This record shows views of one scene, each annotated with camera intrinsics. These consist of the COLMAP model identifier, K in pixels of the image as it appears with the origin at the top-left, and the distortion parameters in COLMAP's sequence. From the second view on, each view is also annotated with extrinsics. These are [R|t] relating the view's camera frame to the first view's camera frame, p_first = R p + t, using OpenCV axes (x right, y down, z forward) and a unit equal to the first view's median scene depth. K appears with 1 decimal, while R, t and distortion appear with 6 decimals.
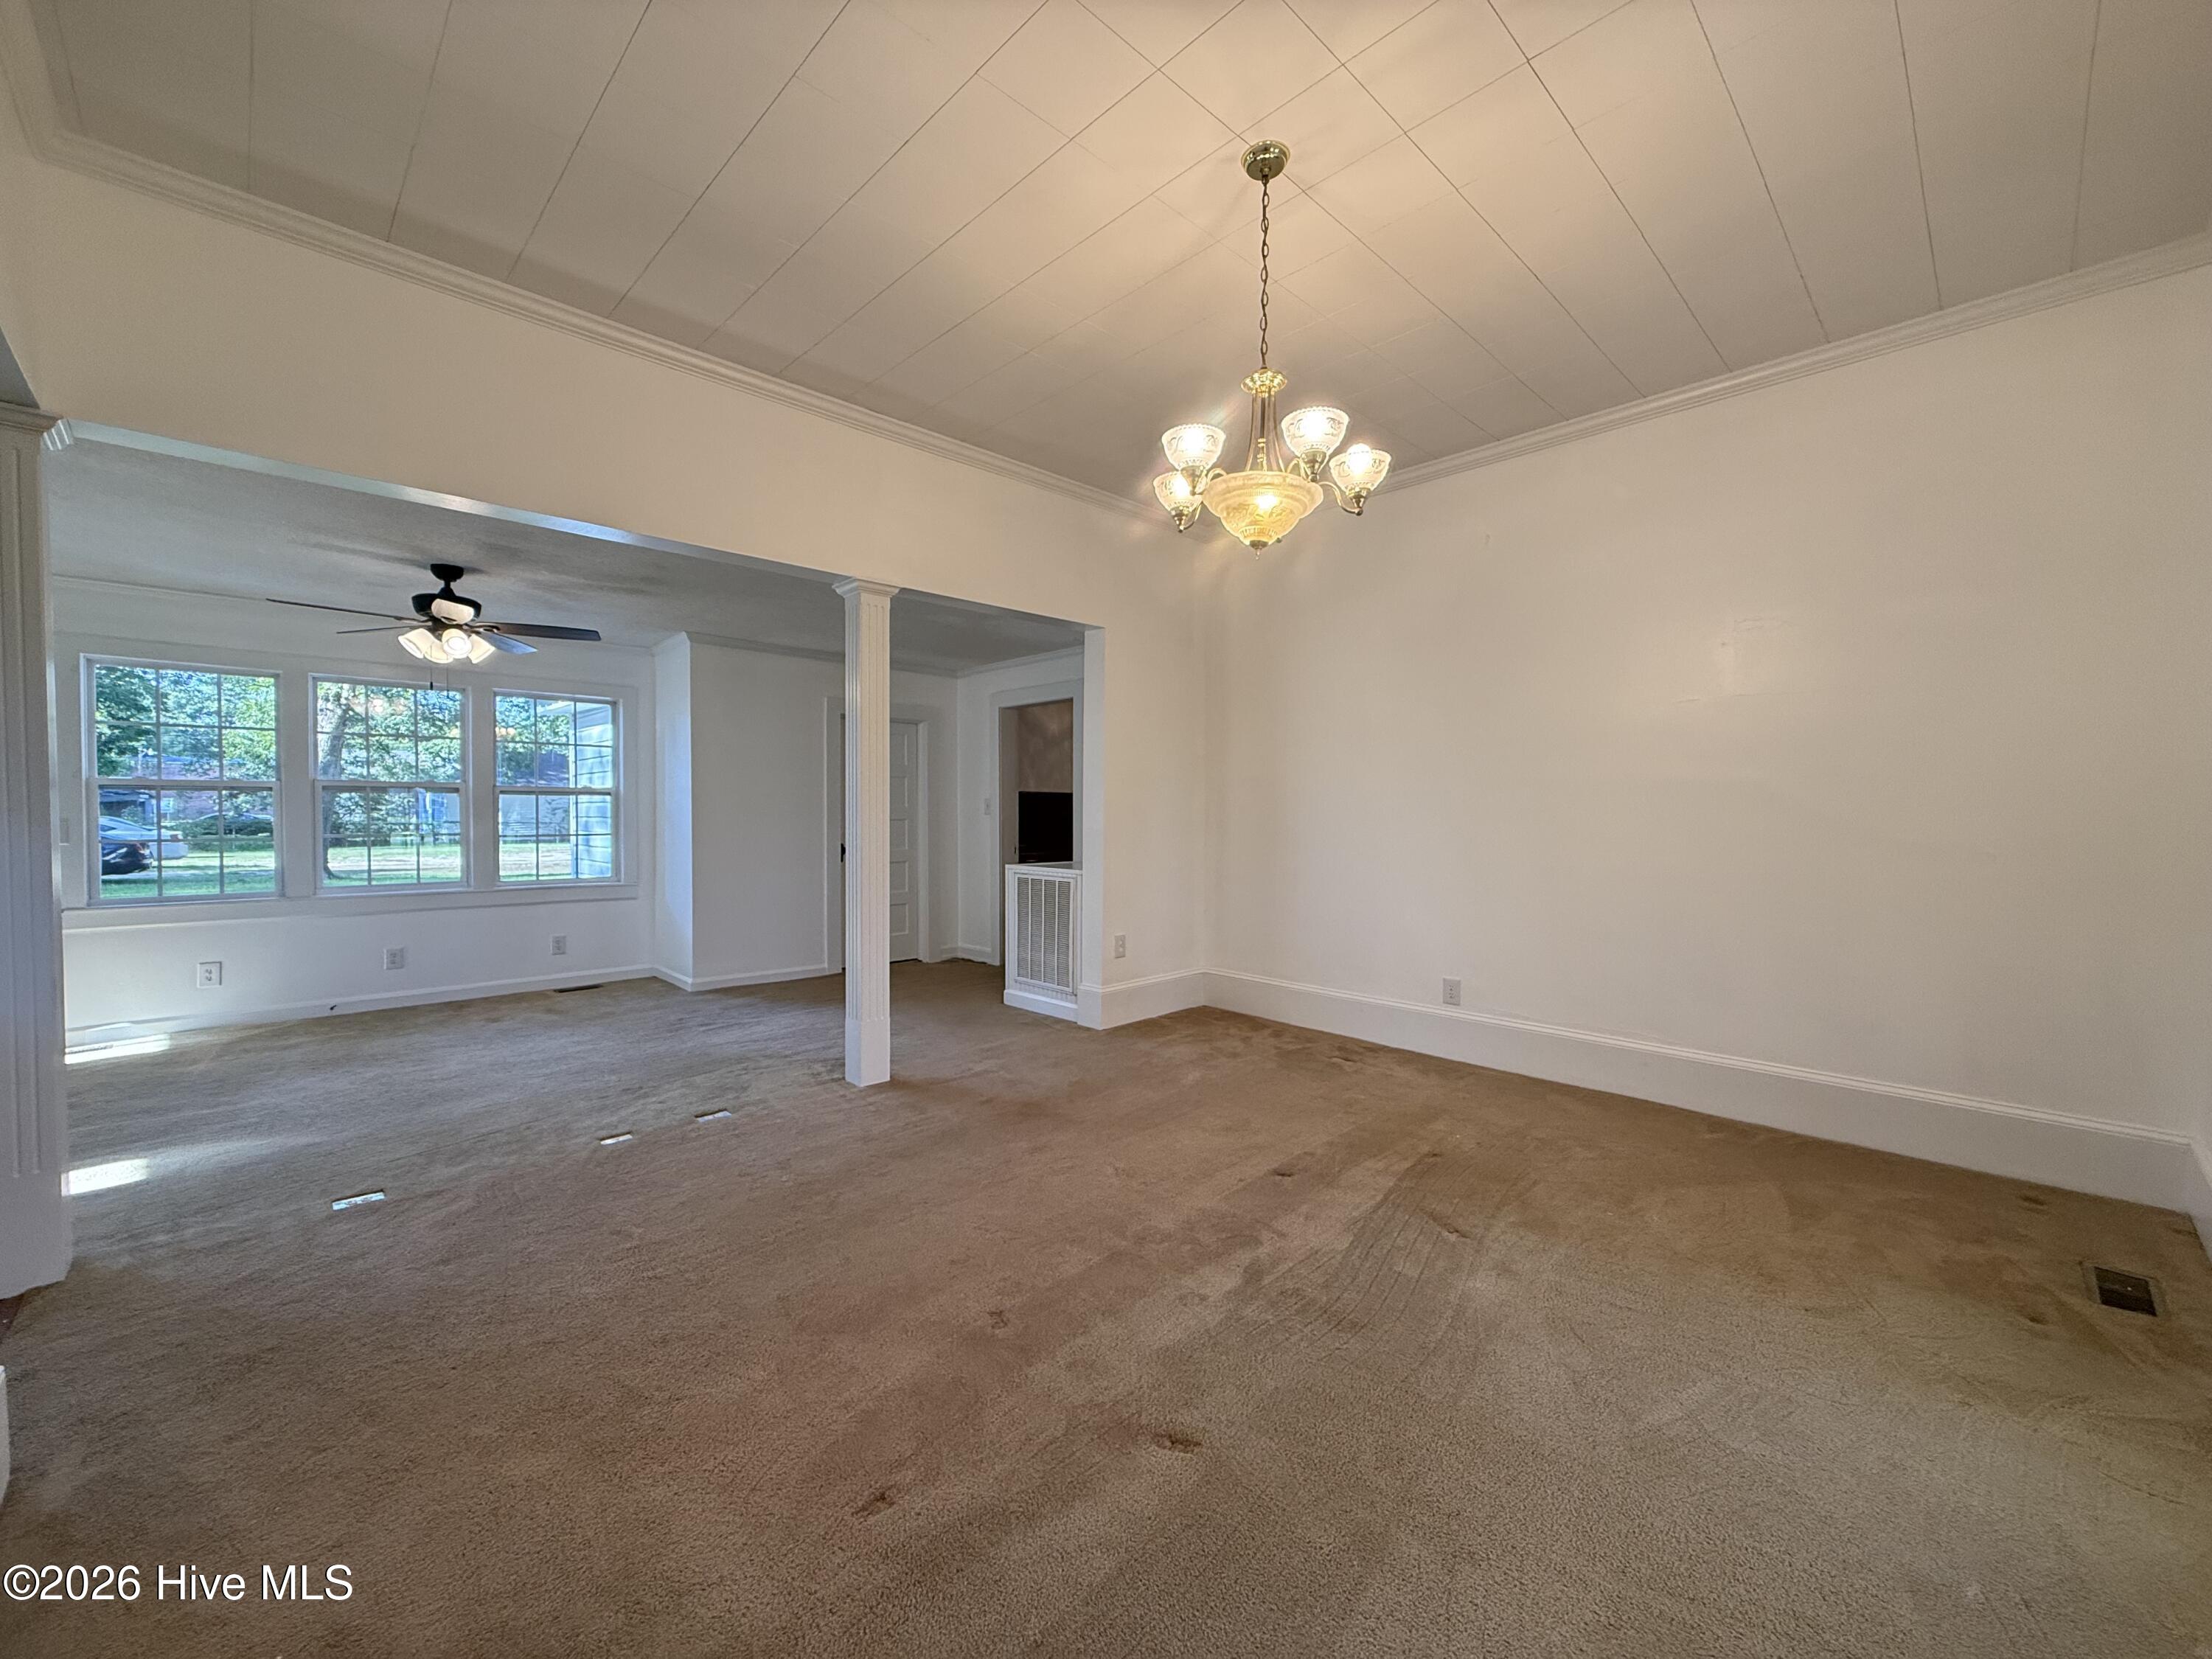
lens RADIAL K [[879.0, 0, 1106.7], [0, 879.0, 828.8], [0, 0, 1]] dist [0.000588, -0.000505]
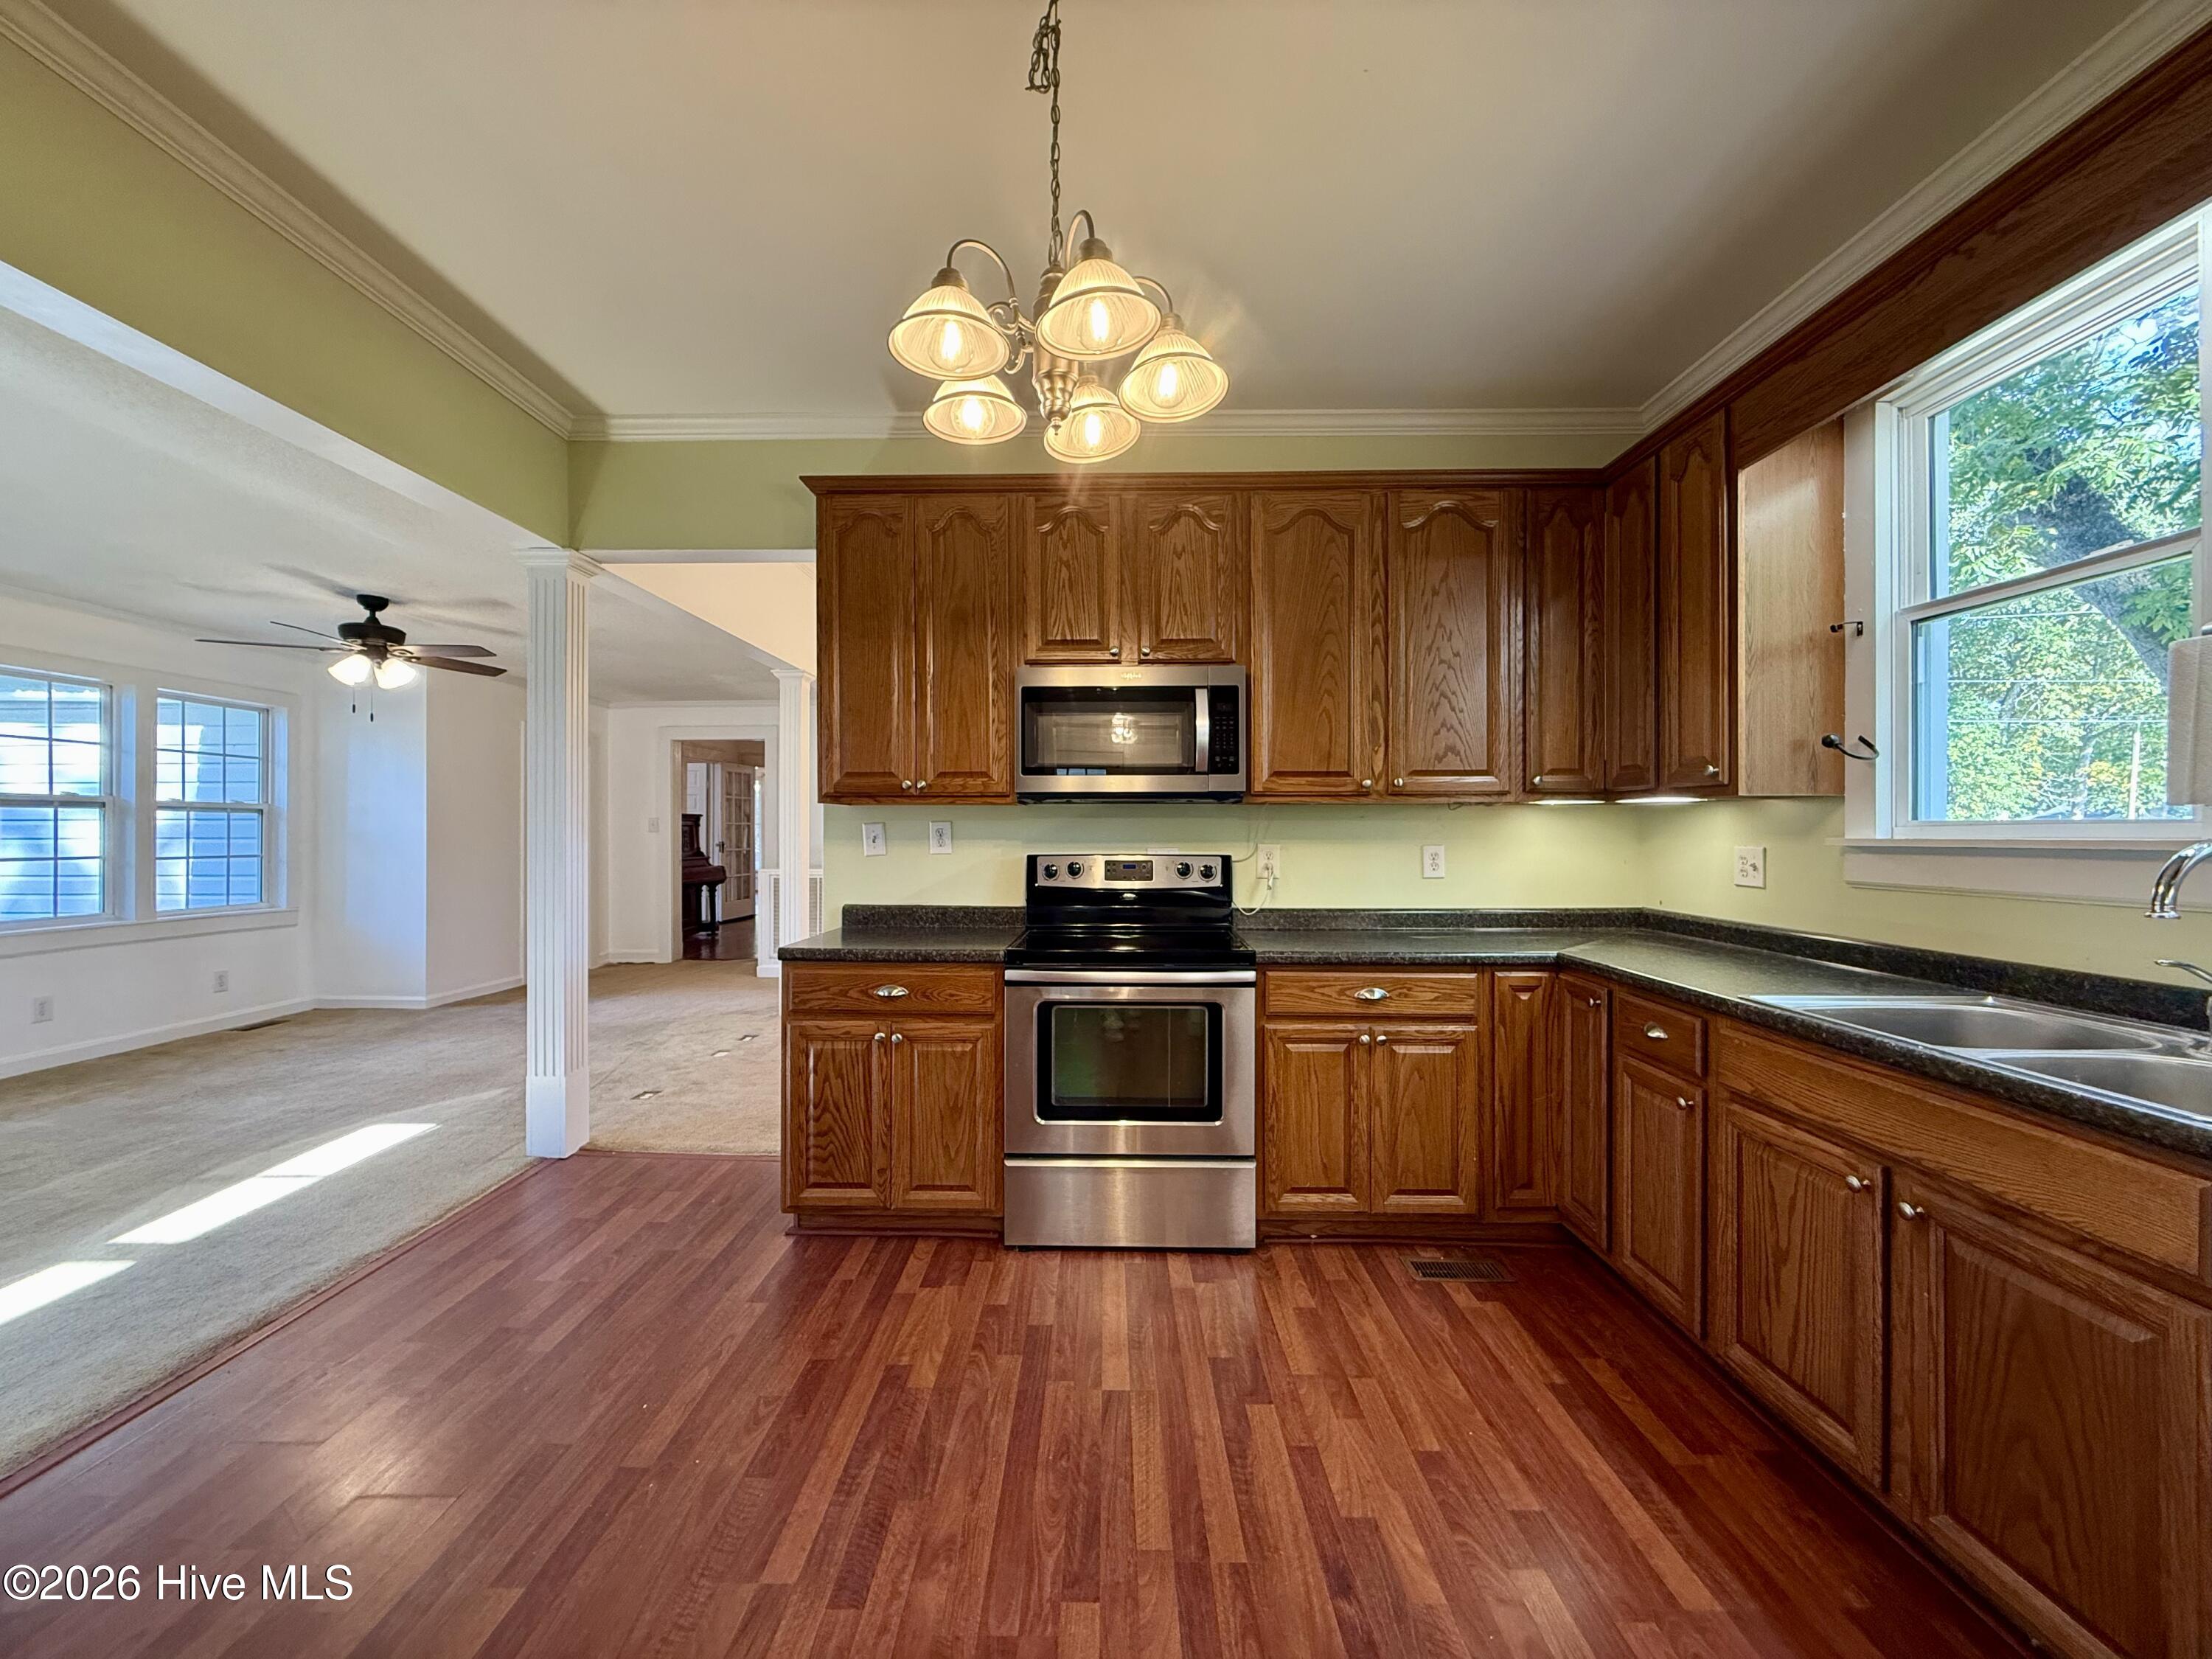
lens RADIAL K [[879.0, 0, 1103.2], [0, 879.0, 828.2], [0, 0, 1]] dist [0.000588, -0.000505]
pose [[0.707621, -0.002081, 0.706590, -0.723859], [0.019179, 0.999684, -0.016263, 0.011519], [-0.706332, 0.025060, 0.707437, -0.298807]]
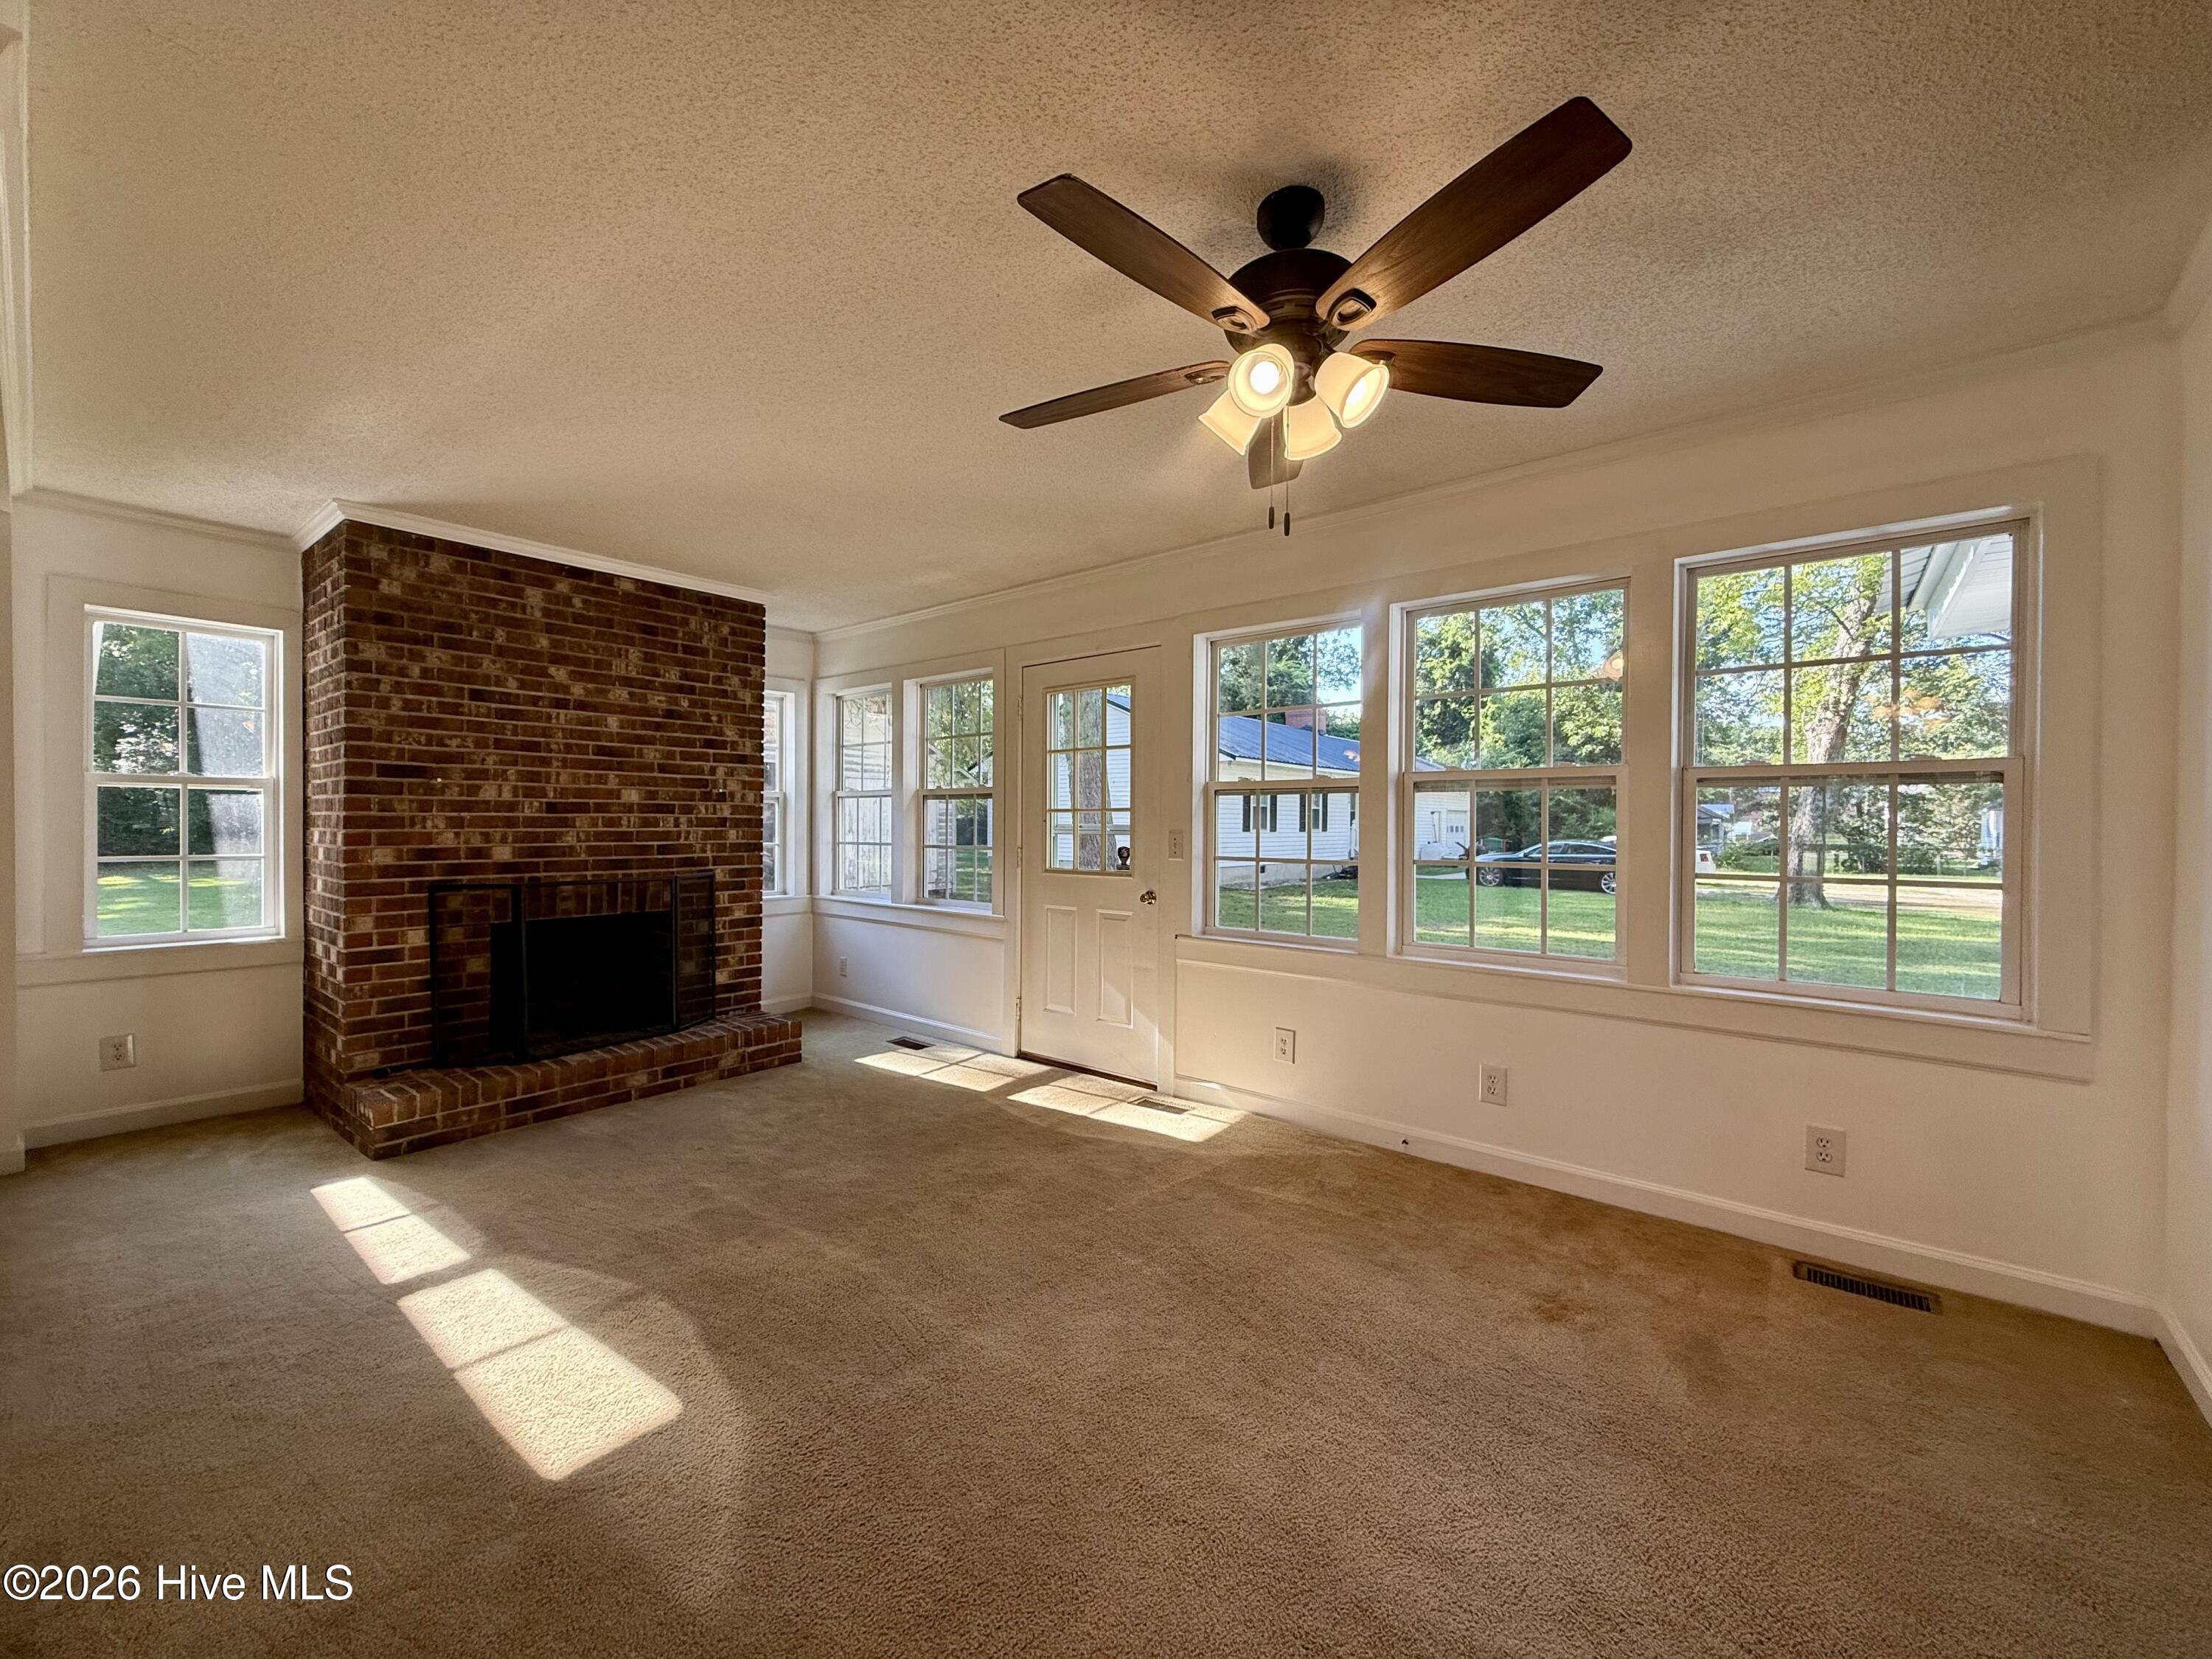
lens RADIAL K [[879.0, 0, 1098.8], [0, 879.0, 827.5], [0, 0, 1]] dist [0.000588, -0.000505]
pose [[0.101503, -0.001685, -0.994834, -0.295317], [-0.026619, 0.999636, -0.004409, -0.006704], [0.994479, 0.026929, 0.101421, 0.726838]]
